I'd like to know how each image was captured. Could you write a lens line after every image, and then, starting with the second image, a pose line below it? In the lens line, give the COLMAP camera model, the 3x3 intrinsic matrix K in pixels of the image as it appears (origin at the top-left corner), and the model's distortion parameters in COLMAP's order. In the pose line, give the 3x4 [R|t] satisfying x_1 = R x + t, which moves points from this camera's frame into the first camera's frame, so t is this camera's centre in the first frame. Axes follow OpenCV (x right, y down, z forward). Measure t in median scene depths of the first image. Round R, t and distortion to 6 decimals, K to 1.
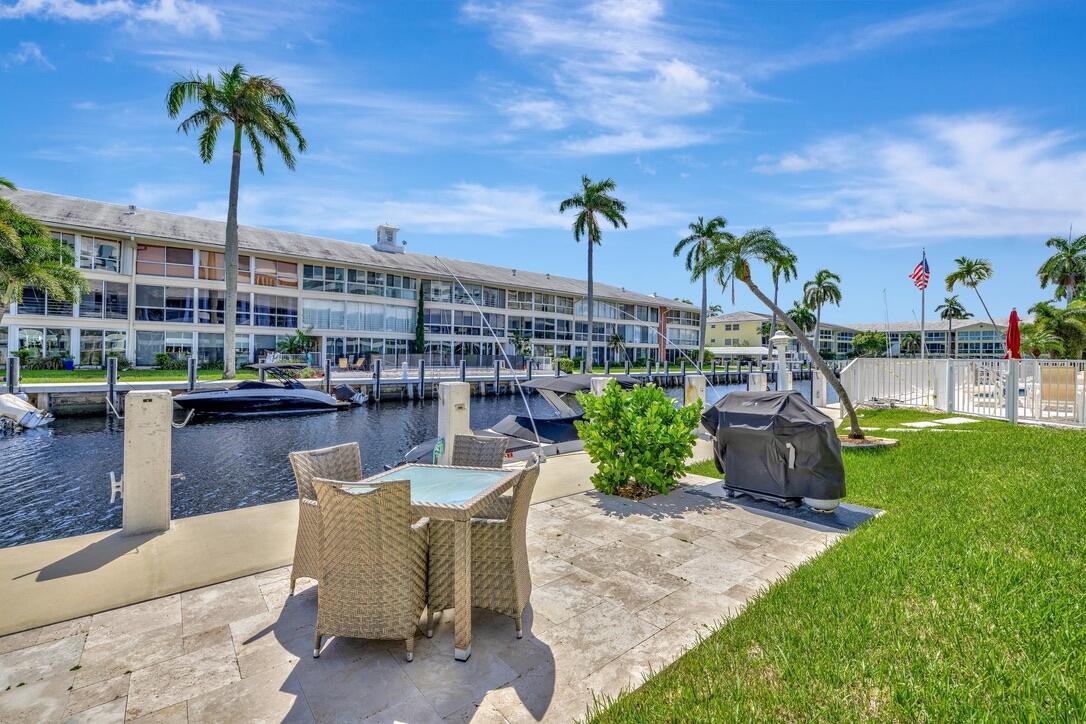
lens RADIAL K [[441.2, 0, 543.0], [0, 441.2, 362.0], [0, 0, 1]] dist [0.001830, -0.000015]
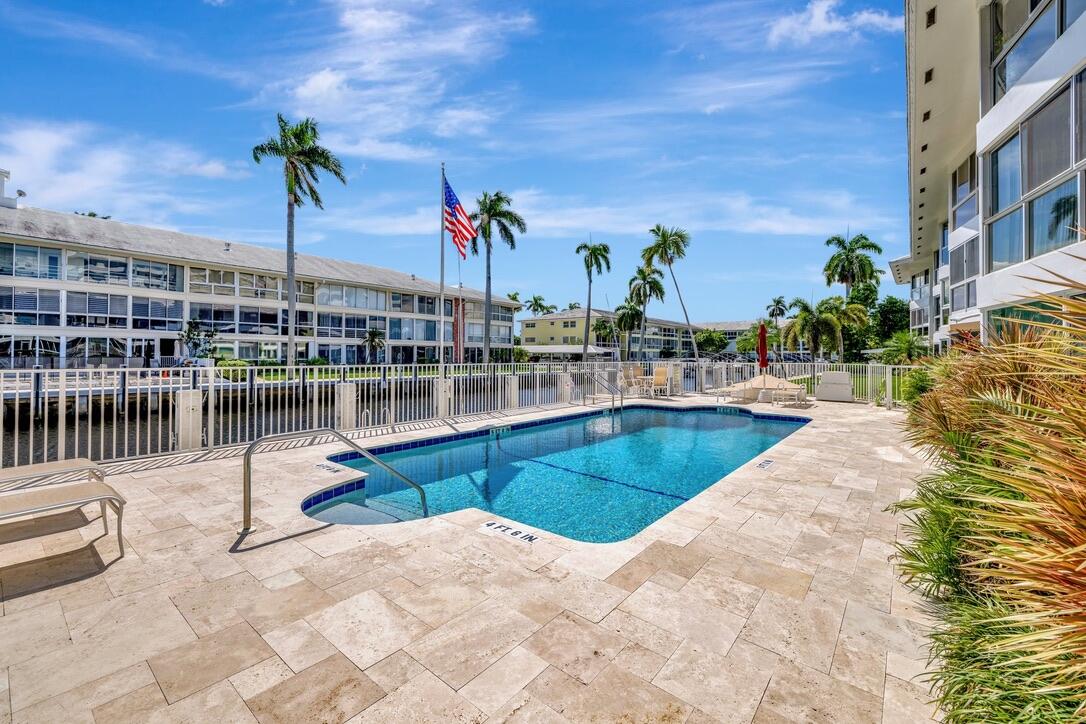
lens RADIAL K [[441.2, 0, 543.0], [0, 441.2, 362.0], [0, 0, 1]] dist [0.001830, -0.000015]
pose [[0.979519, -0.009604, 0.201123, 0.278462], [0.009168, 0.999953, 0.003102, -0.002450], [-0.201143, -0.001195, 0.979561, 0.135800]]
